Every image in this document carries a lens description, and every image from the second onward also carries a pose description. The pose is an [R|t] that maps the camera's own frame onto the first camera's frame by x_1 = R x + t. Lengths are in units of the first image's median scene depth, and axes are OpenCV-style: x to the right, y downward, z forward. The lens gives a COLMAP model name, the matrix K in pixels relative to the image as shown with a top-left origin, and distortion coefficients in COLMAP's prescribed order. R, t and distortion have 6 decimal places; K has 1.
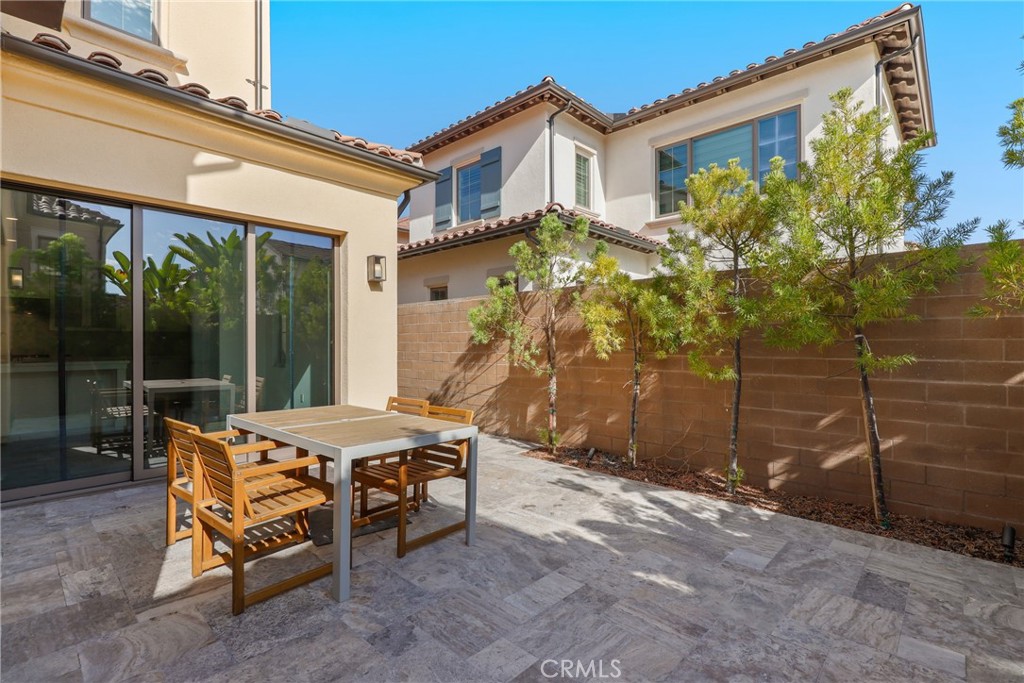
lens RADIAL K [[483.6, 0, 523.4], [0, 483.6, 342.2], [0, 0, 1]] dist [-0.000168, 0.000137]
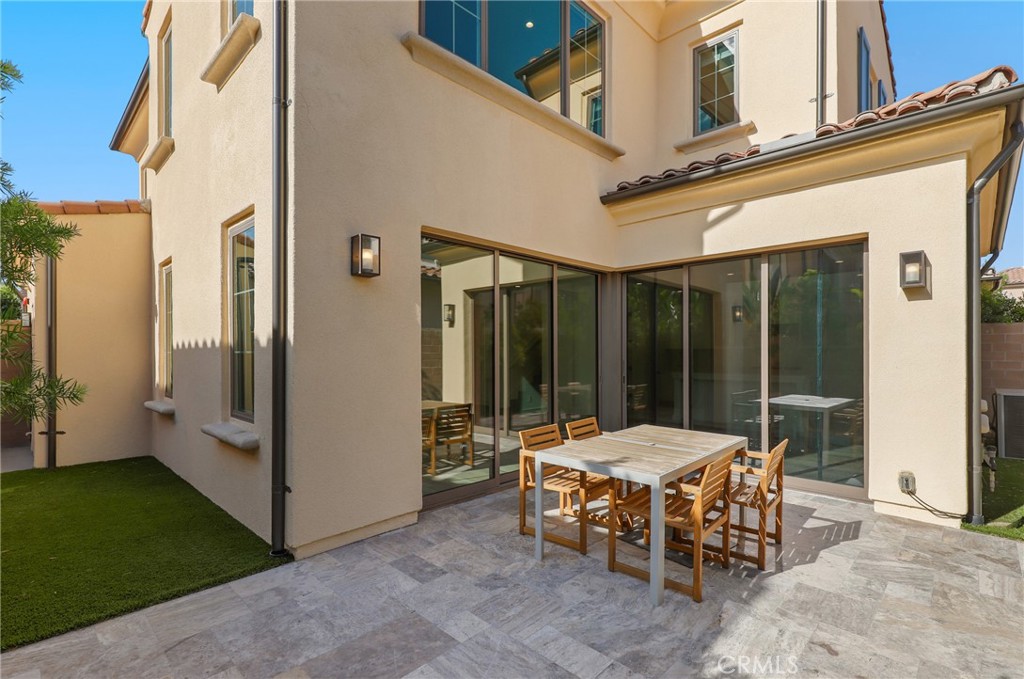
lens RADIAL K [[486.6, 0, 501.5], [0, 486.6, 349.2], [0, 0, 1]] dist [-0.001098, 0.000588]
pose [[-0.049036, -0.000082, -0.998797, 0.759291], [-0.001882, 0.999998, 0.000011, -0.054943], [0.998795, 0.001880, -0.049036, 0.698244]]
